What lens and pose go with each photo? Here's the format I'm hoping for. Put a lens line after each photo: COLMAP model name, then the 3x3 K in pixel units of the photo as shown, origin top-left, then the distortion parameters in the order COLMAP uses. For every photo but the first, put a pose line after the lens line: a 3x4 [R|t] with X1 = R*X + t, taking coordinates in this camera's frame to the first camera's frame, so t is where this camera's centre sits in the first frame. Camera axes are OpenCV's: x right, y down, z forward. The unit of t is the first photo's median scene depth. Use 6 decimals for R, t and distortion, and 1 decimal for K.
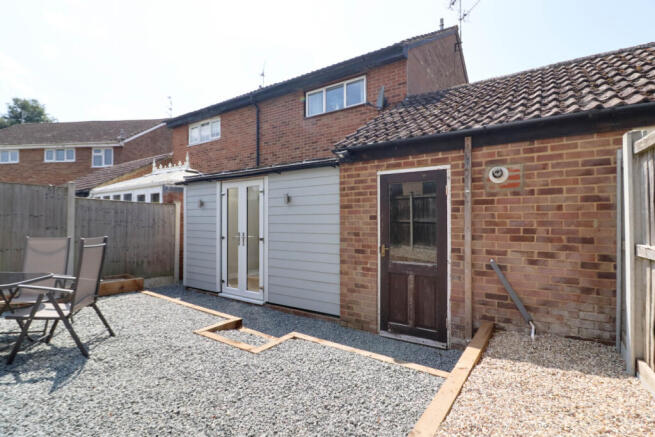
lens RADIAL K [[322.3, 0, 327.5], [0, 322.3, 218.5], [0, 0, 1]] dist [-0.000931, -0.000294]
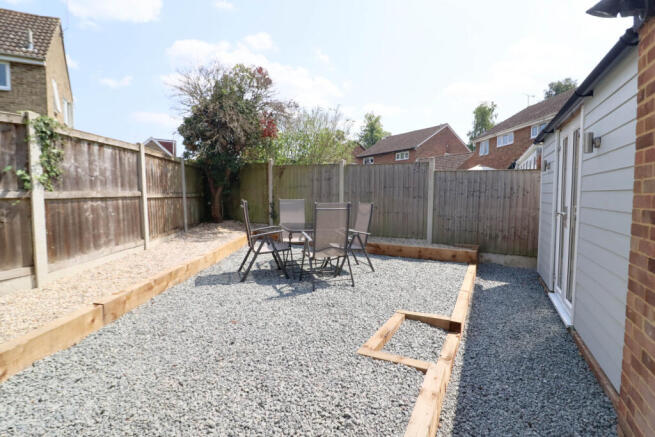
lens RADIAL K [[322.3, 0, 327.5], [0, 322.3, 218.5], [0, 0, 1]] dist [-0.000931, -0.000294]
pose [[0.153426, 0.071717, -0.985554, 0.315777], [0.009358, 0.997213, 0.074022, 0.017966], [0.988116, -0.020580, 0.152327, 0.490971]]
